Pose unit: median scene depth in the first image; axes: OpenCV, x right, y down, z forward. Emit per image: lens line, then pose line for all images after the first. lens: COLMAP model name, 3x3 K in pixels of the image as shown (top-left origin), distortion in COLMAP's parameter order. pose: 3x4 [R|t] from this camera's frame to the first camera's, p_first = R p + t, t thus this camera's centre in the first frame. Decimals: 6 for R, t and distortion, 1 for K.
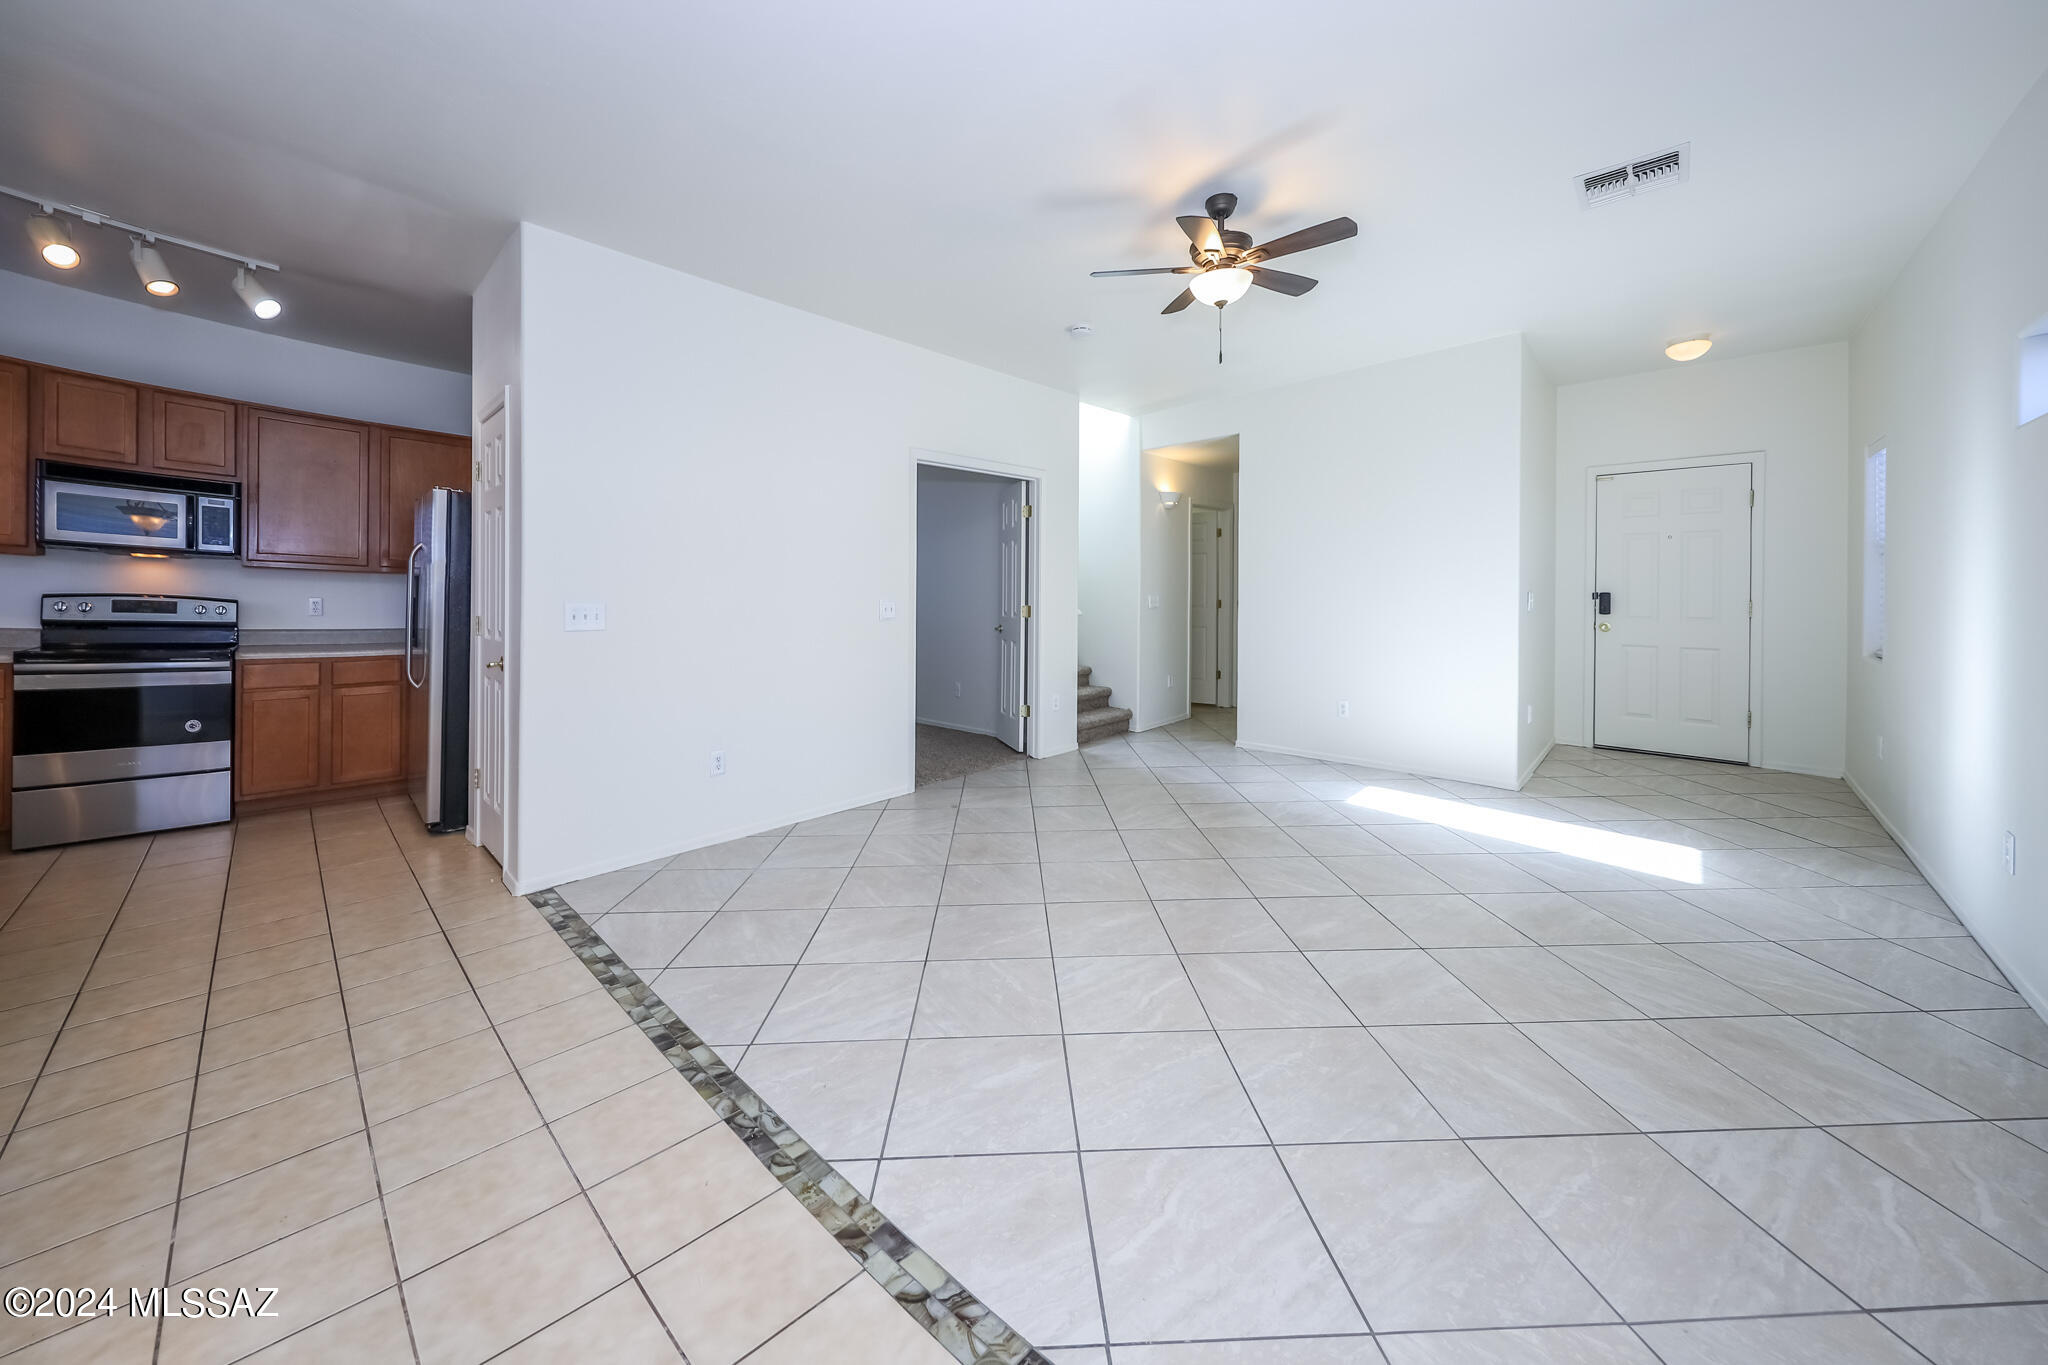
lens RADIAL K [[714.2, 0, 865.1], [0, 714.2, 698.7], [0, 0, 1]] dist [-0.000215, 0.022316]
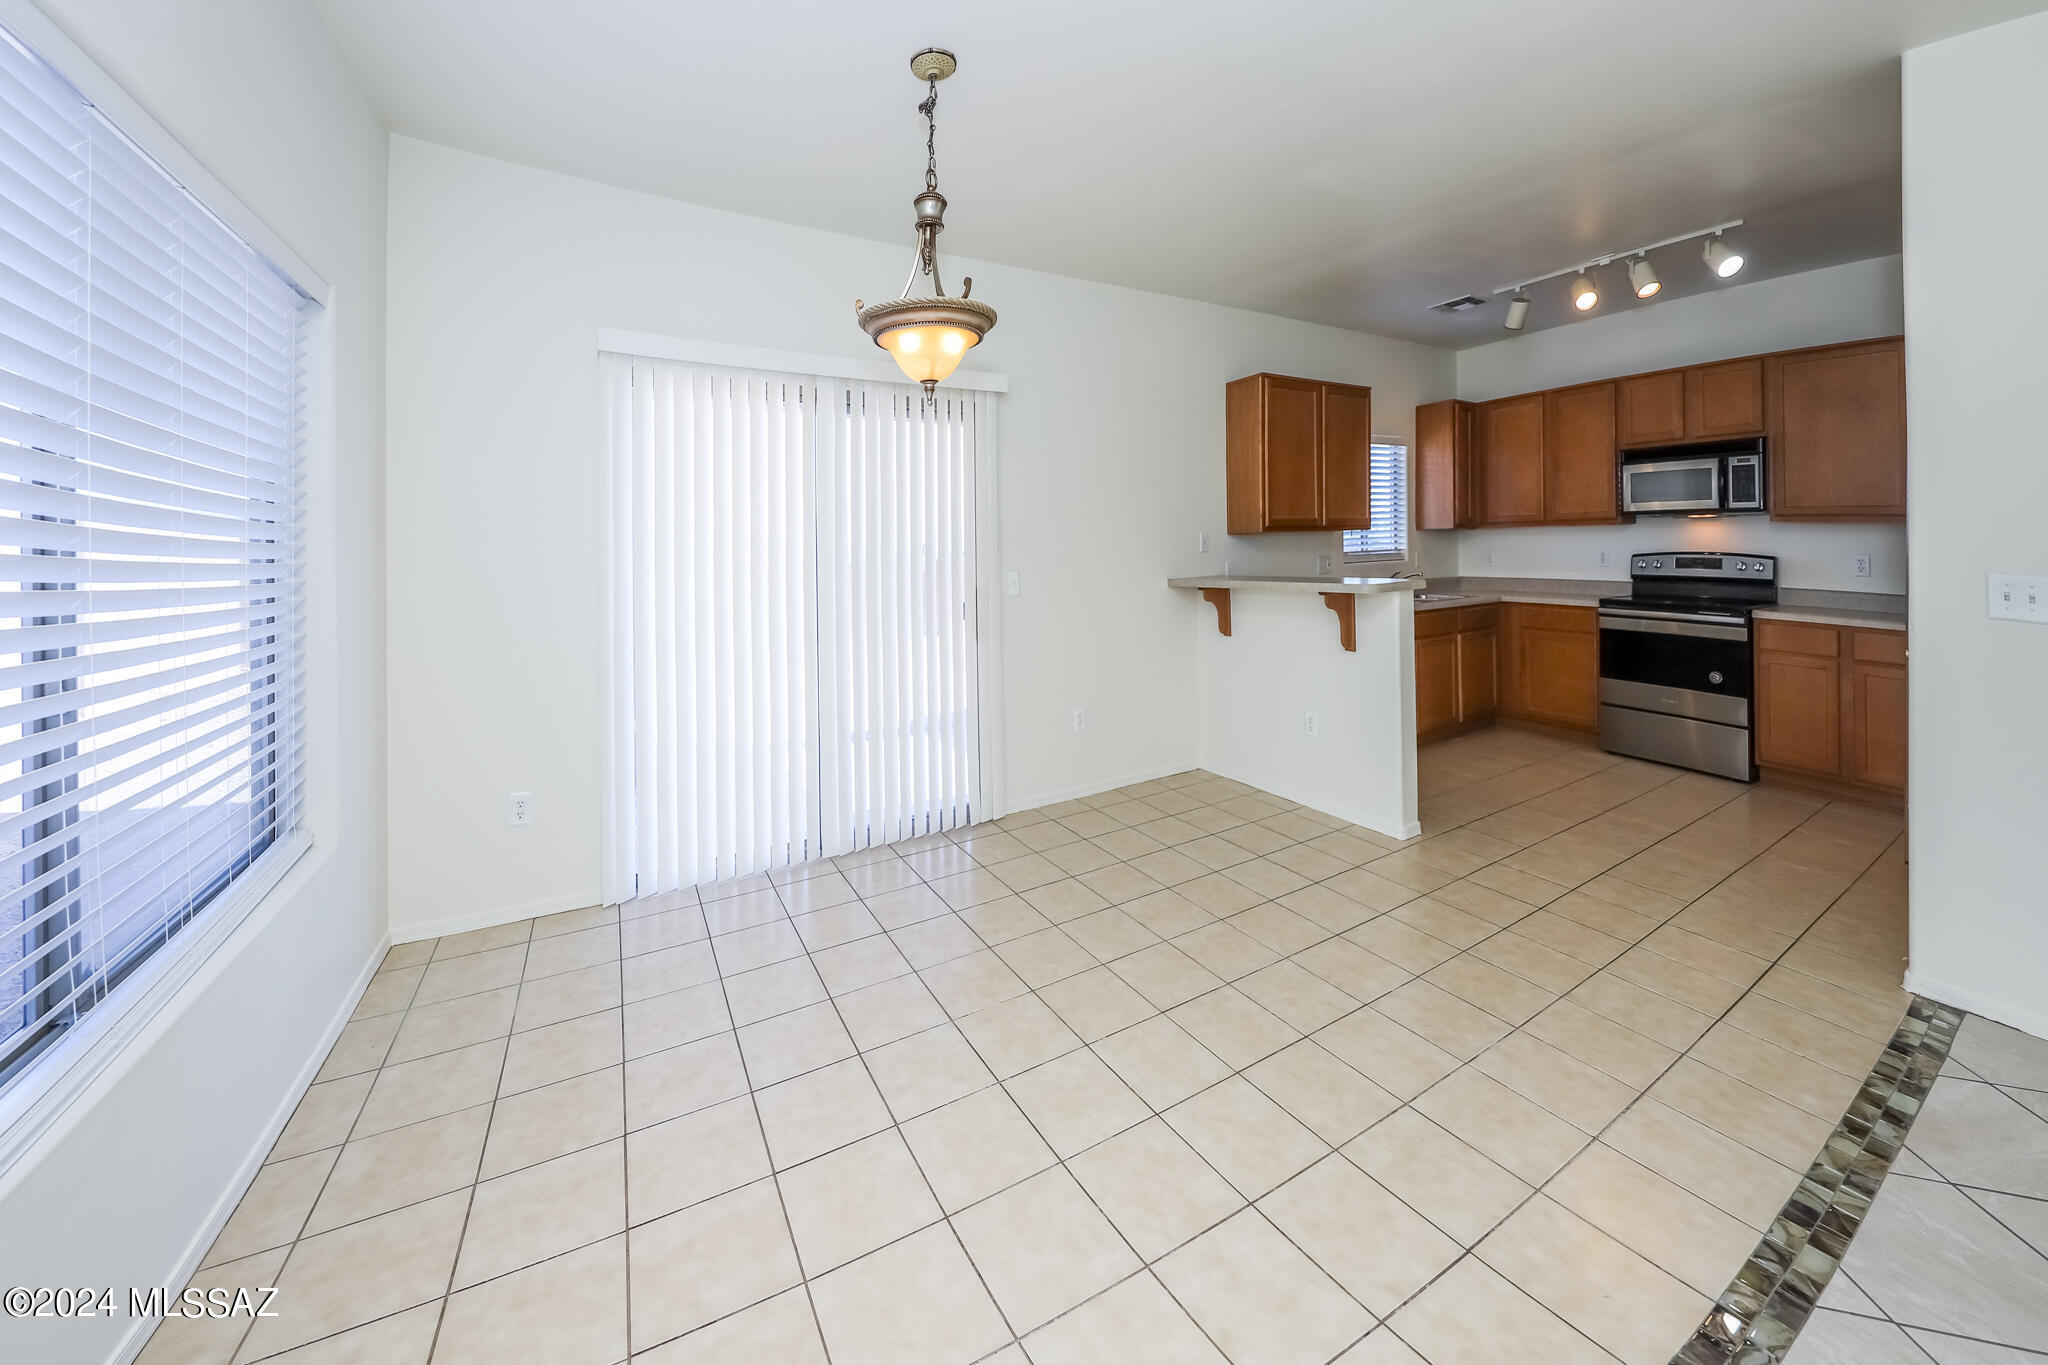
lens RADIAL K [[723.0, 0, 1024.0], [0, 723.0, 682.5], [0, 0, 1]] dist [-0.000442, -0.000089]
pose [[-0.177580, 0.168475, -0.969578, 0.305501], [-0.124318, 0.973504, 0.191926, -0.037562], [0.976223, 0.154618, -0.151930, 0.220910]]
